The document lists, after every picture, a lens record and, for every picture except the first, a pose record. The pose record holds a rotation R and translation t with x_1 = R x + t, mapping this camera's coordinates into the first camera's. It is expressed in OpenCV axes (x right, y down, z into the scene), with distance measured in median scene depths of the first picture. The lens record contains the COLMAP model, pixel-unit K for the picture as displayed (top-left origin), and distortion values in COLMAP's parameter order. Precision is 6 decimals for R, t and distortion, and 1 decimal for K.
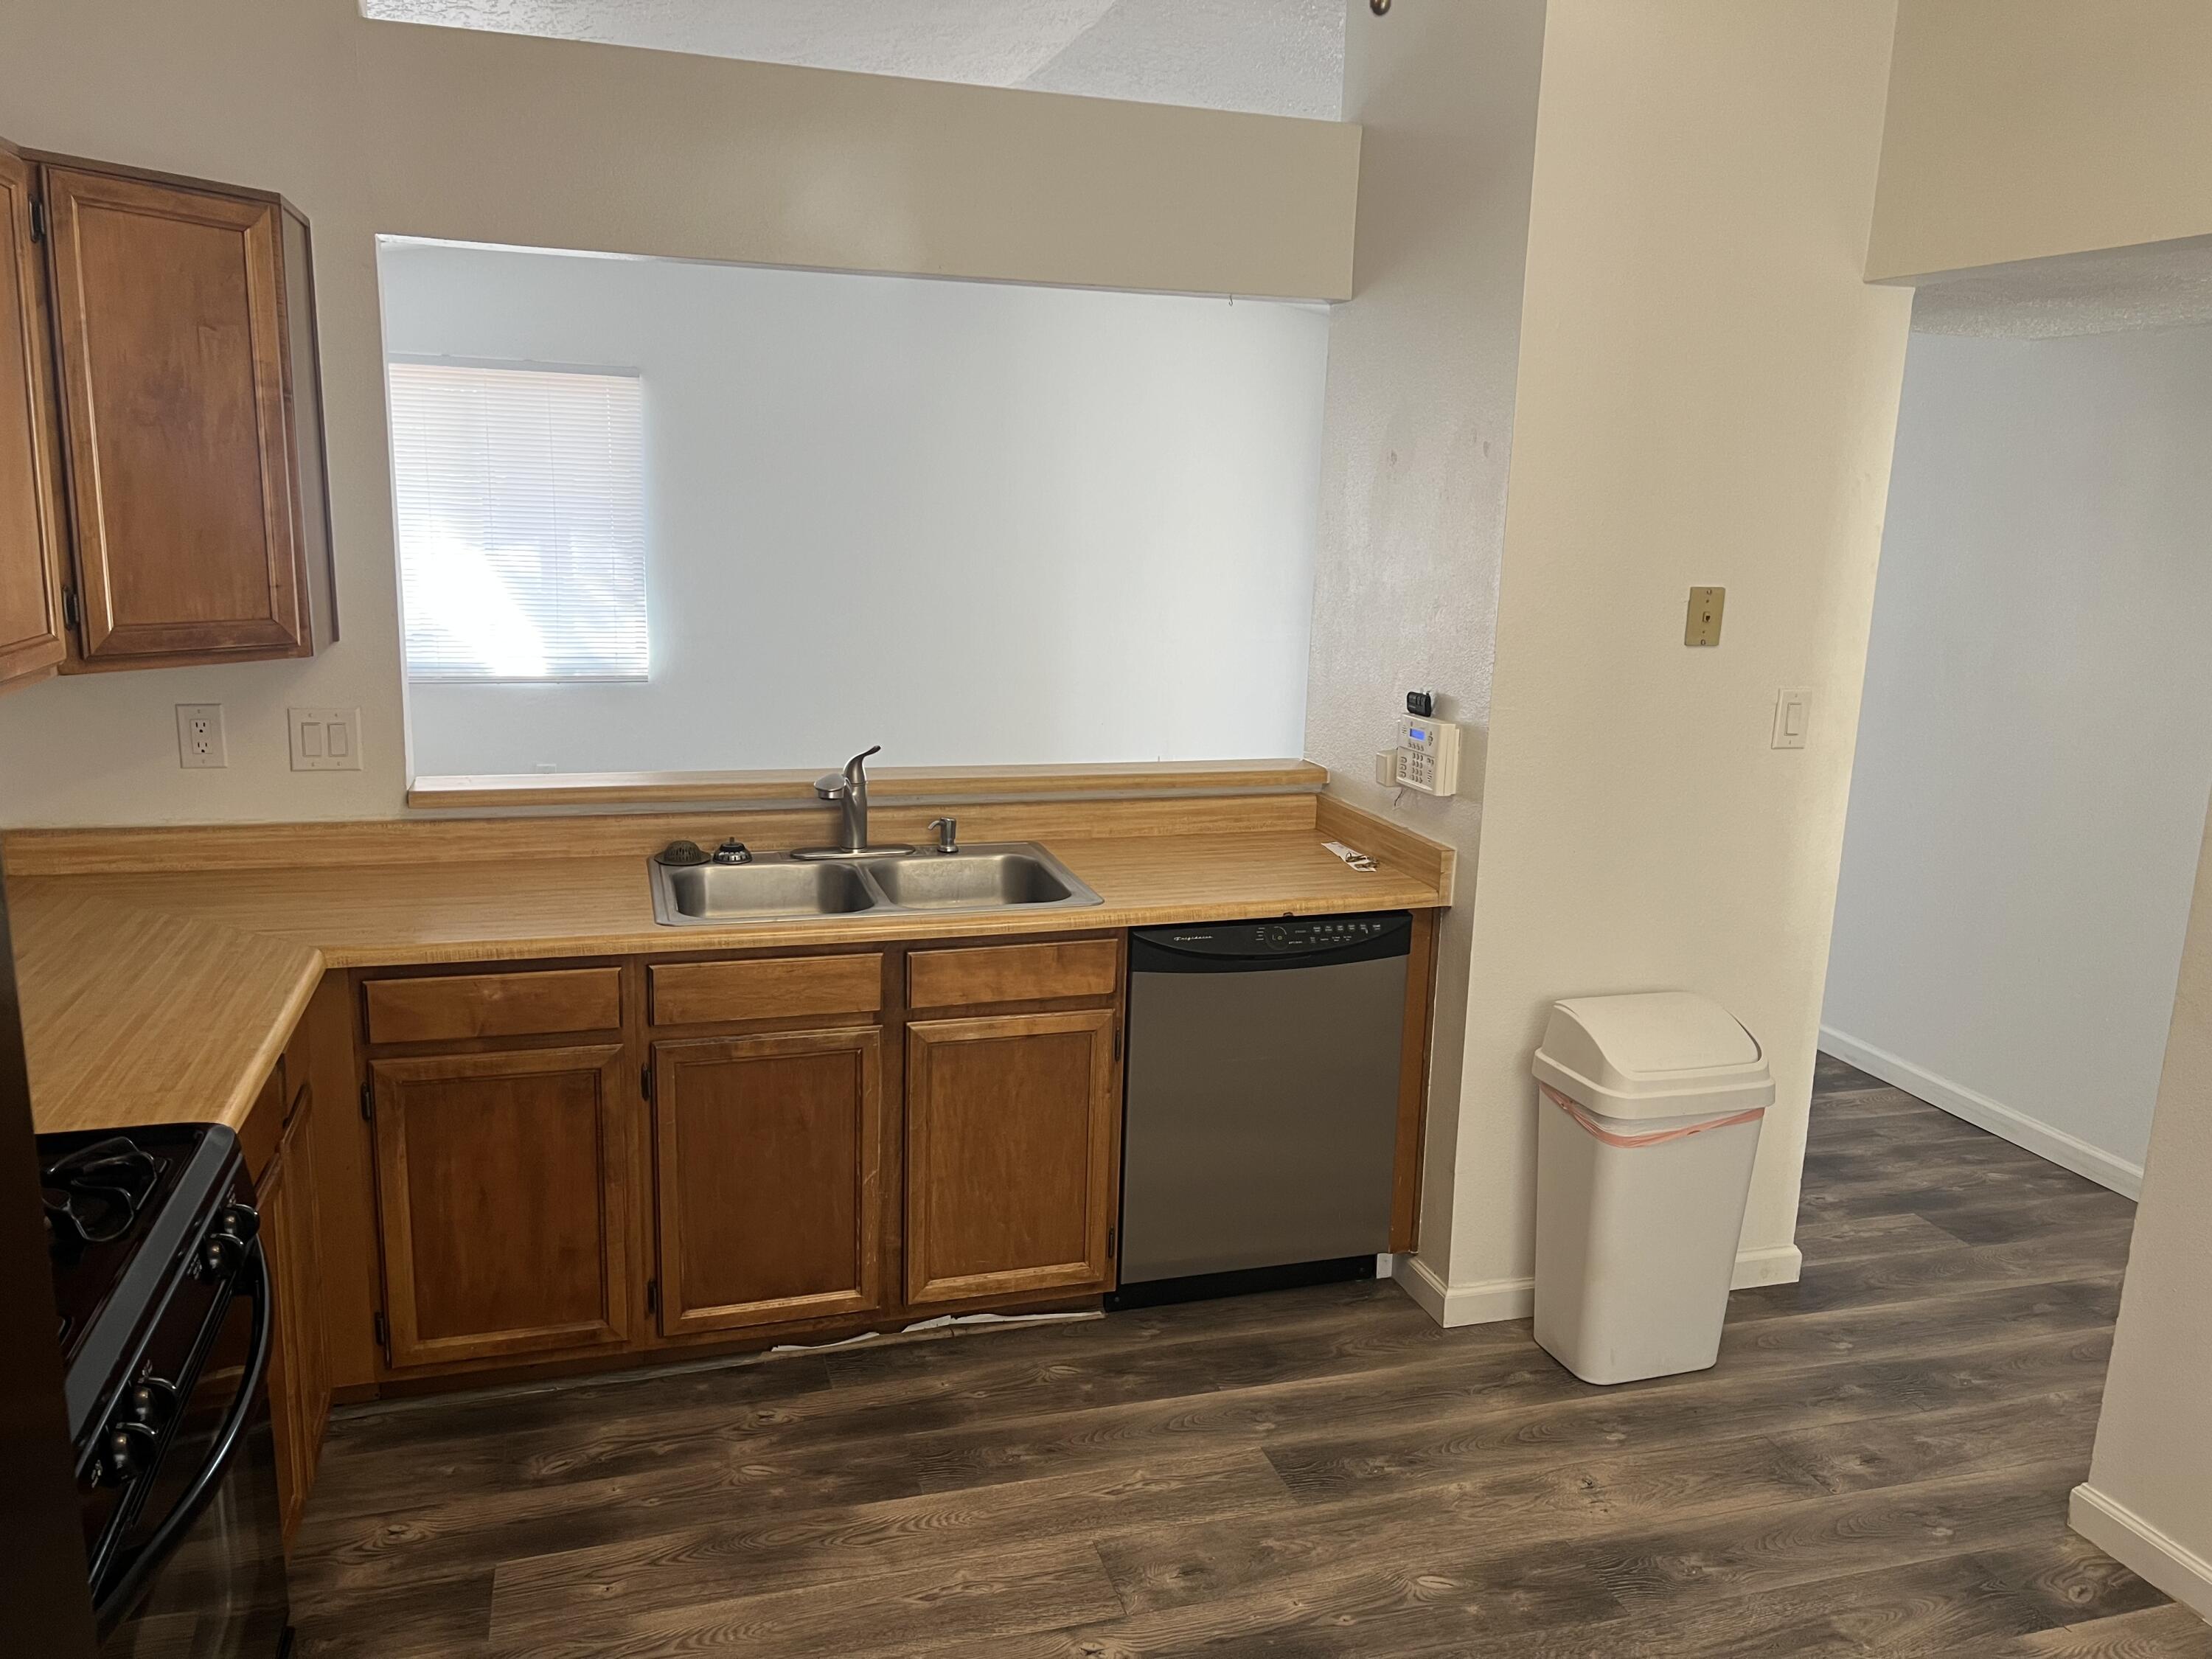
lens RADIAL K [[1654.4, 0, 1111.9], [0, 1654.4, 835.0], [0, 0, 1]] dist [0.081440, -0.107885]
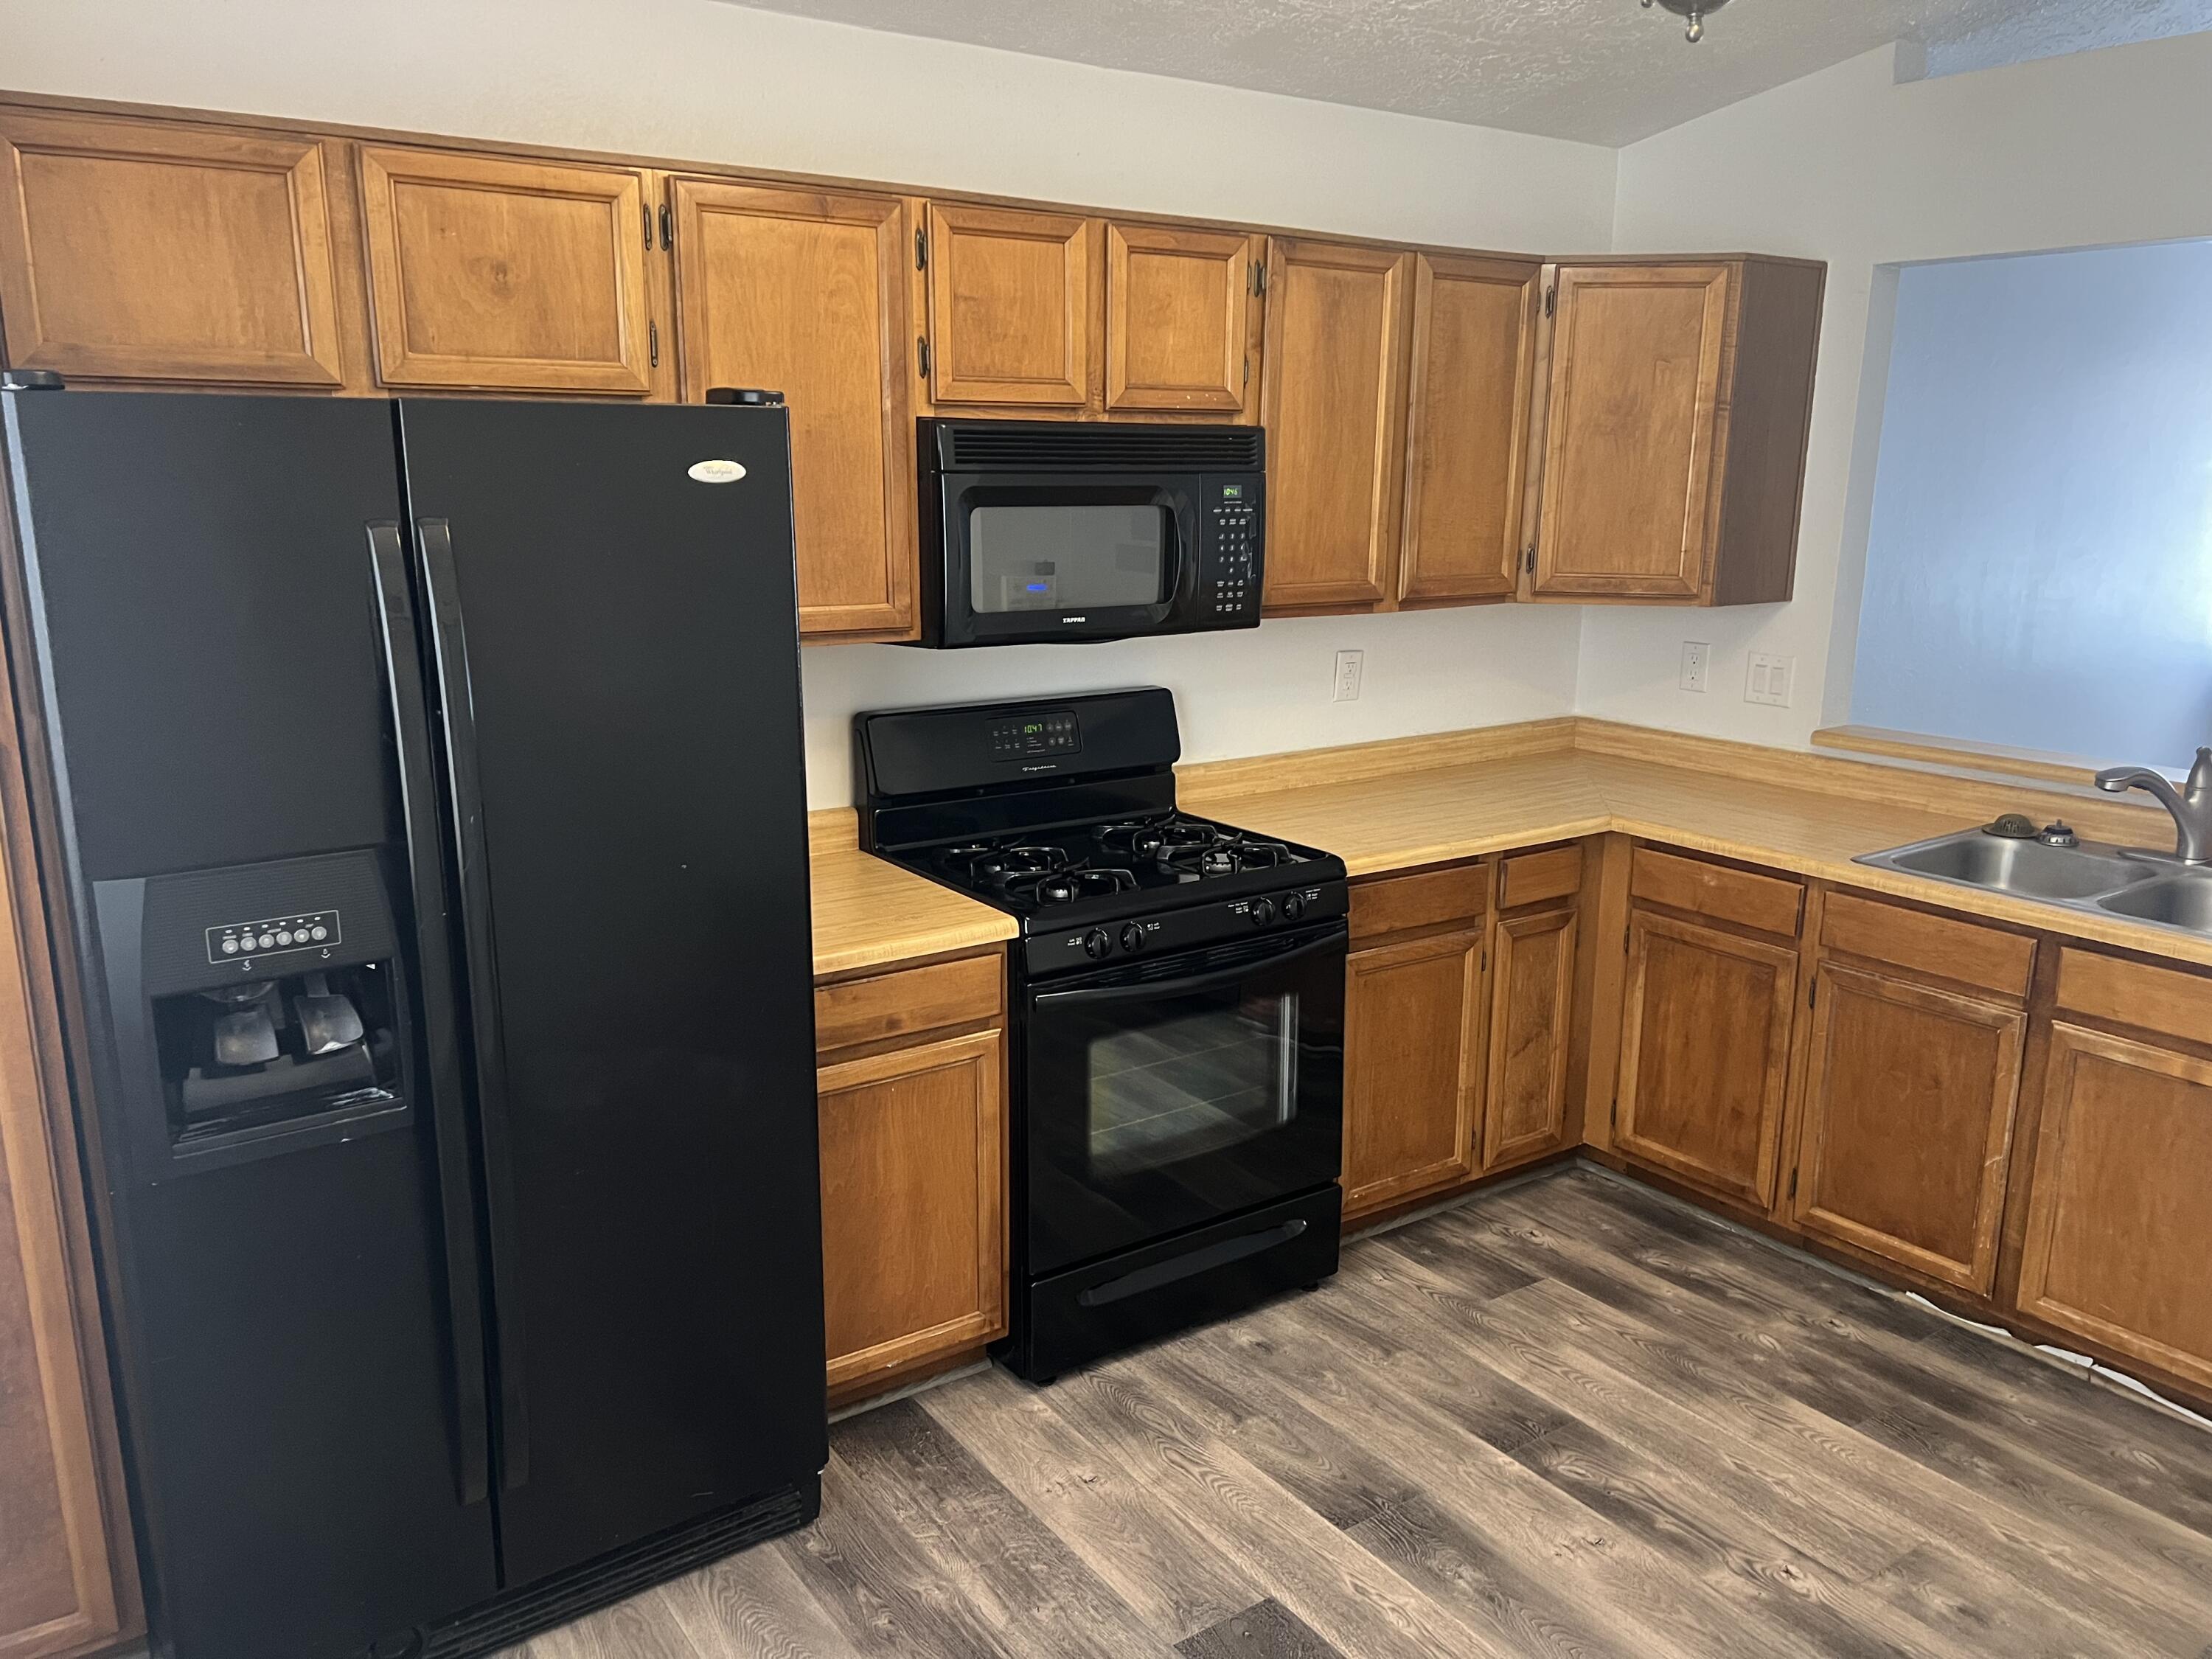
lens RADIAL K [[1661.5, 0, 1137.6], [0, 1661.5, 822.3], [0, 0, 1]] dist [0.076763, -0.111414]
pose [[0.324548, 0.178266, -0.928919, 0.605196], [-0.193068, 0.973888, 0.119441, -0.012892], [0.925956, 0.140580, 0.350491, 0.152849]]
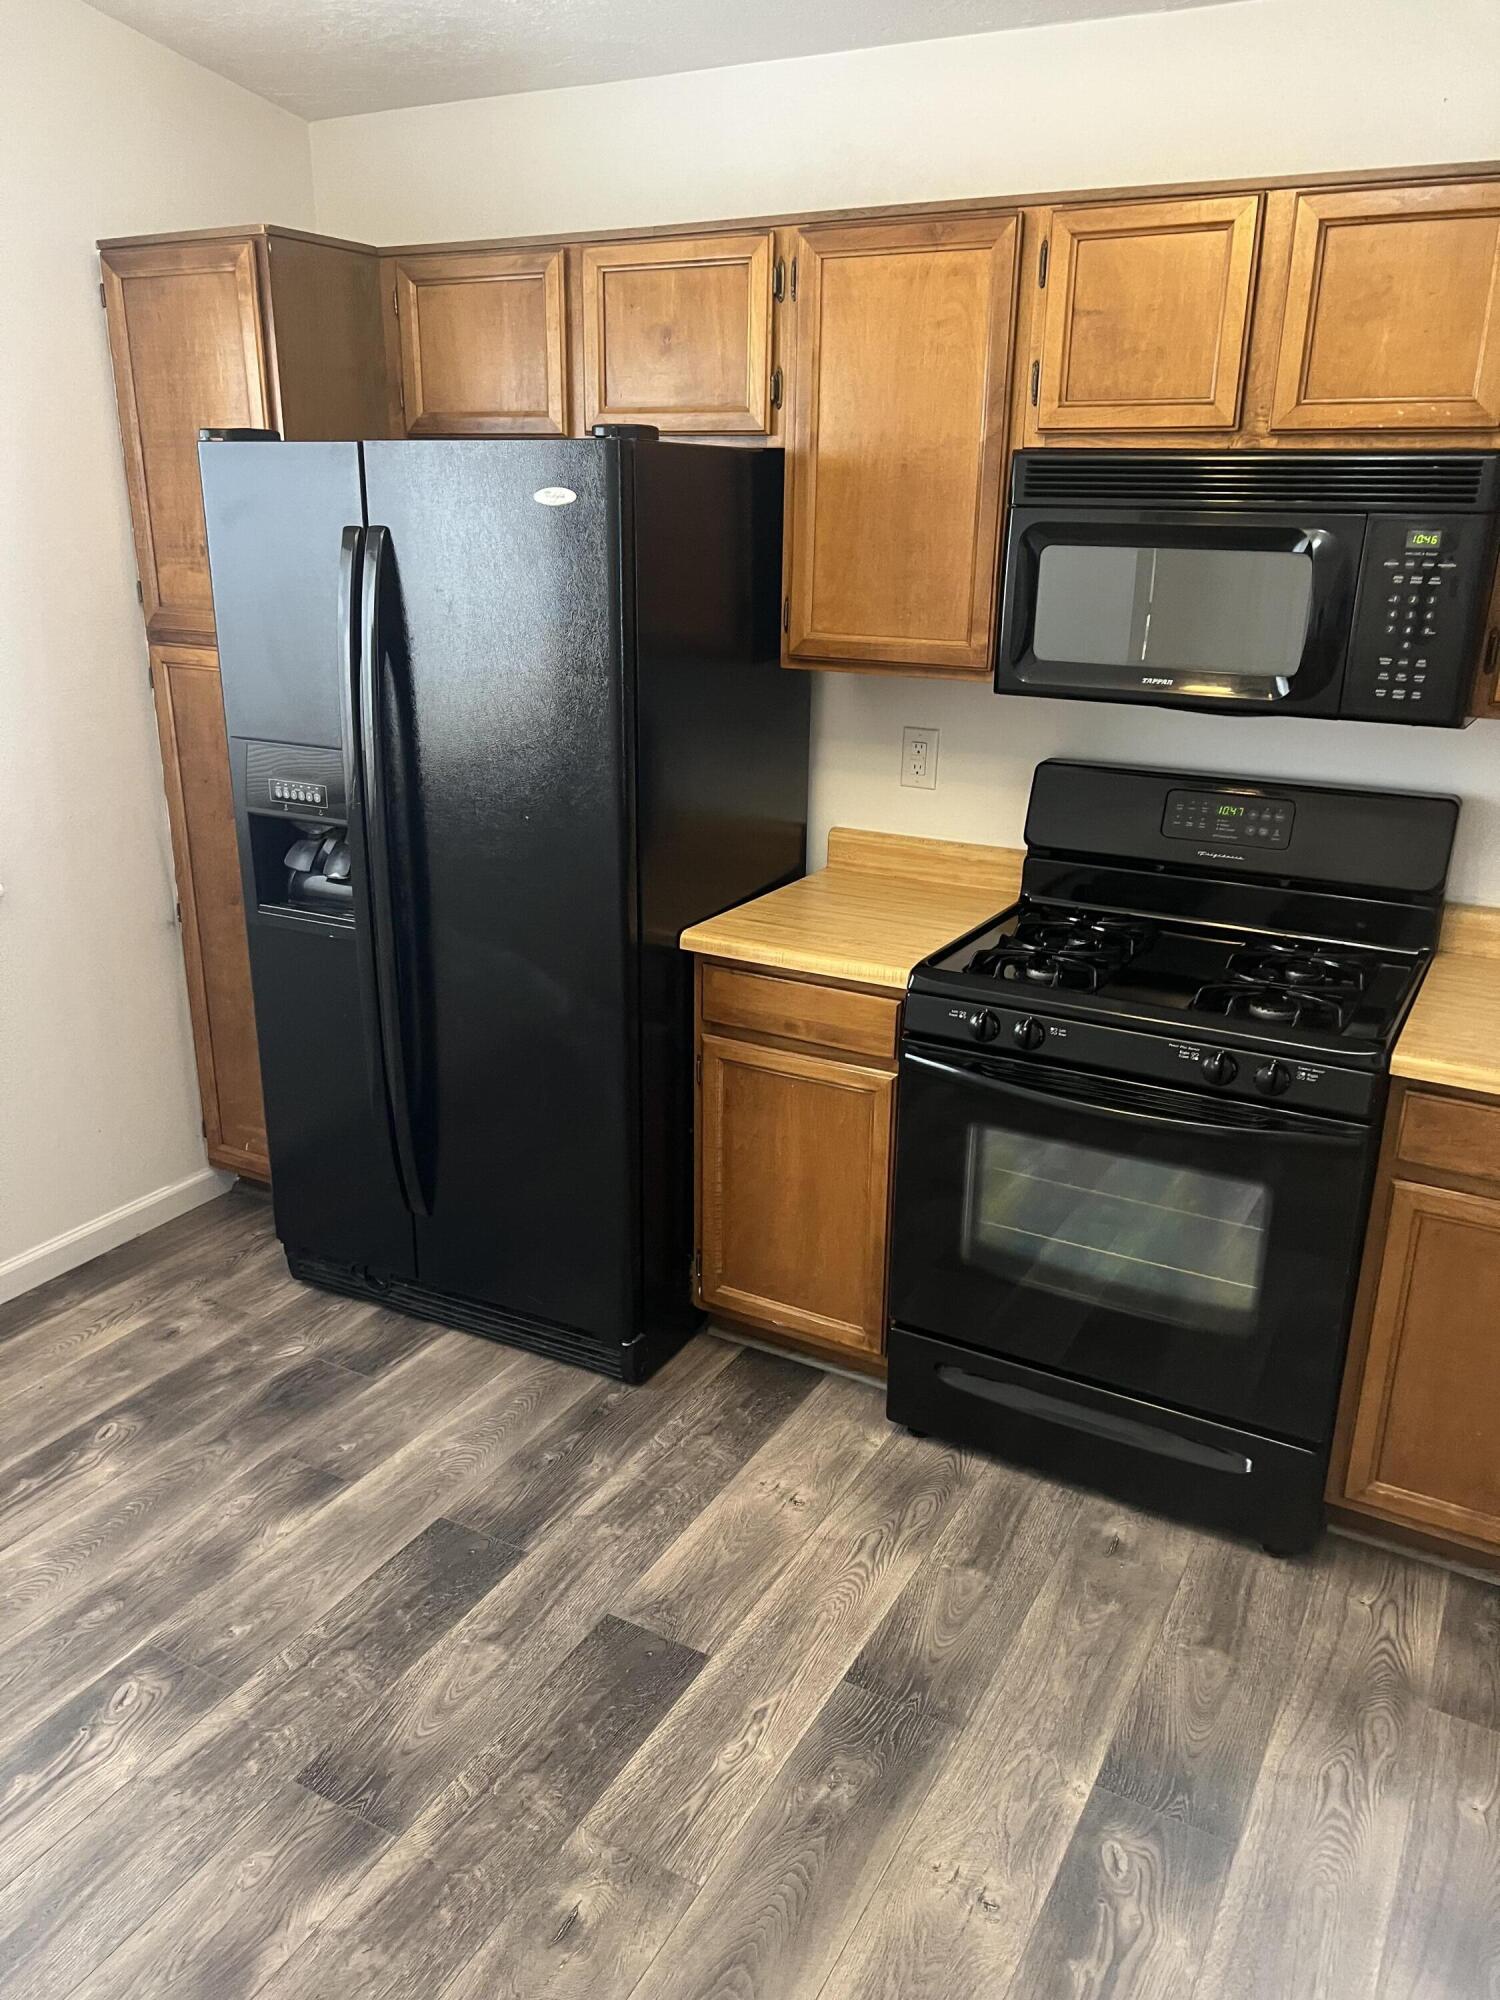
lens RADIAL K [[1547.7, 0, 750.0], [0, 1547.7, 1000.0], [0, 0, 1]] dist [0.064679, -0.052280]
pose [[-0.711429, 0.182440, -0.678664, 0.376462], [-0.179338, 0.886608, 0.426337, -0.173067], [0.679490, 0.425019, -0.598040, 0.890823]]
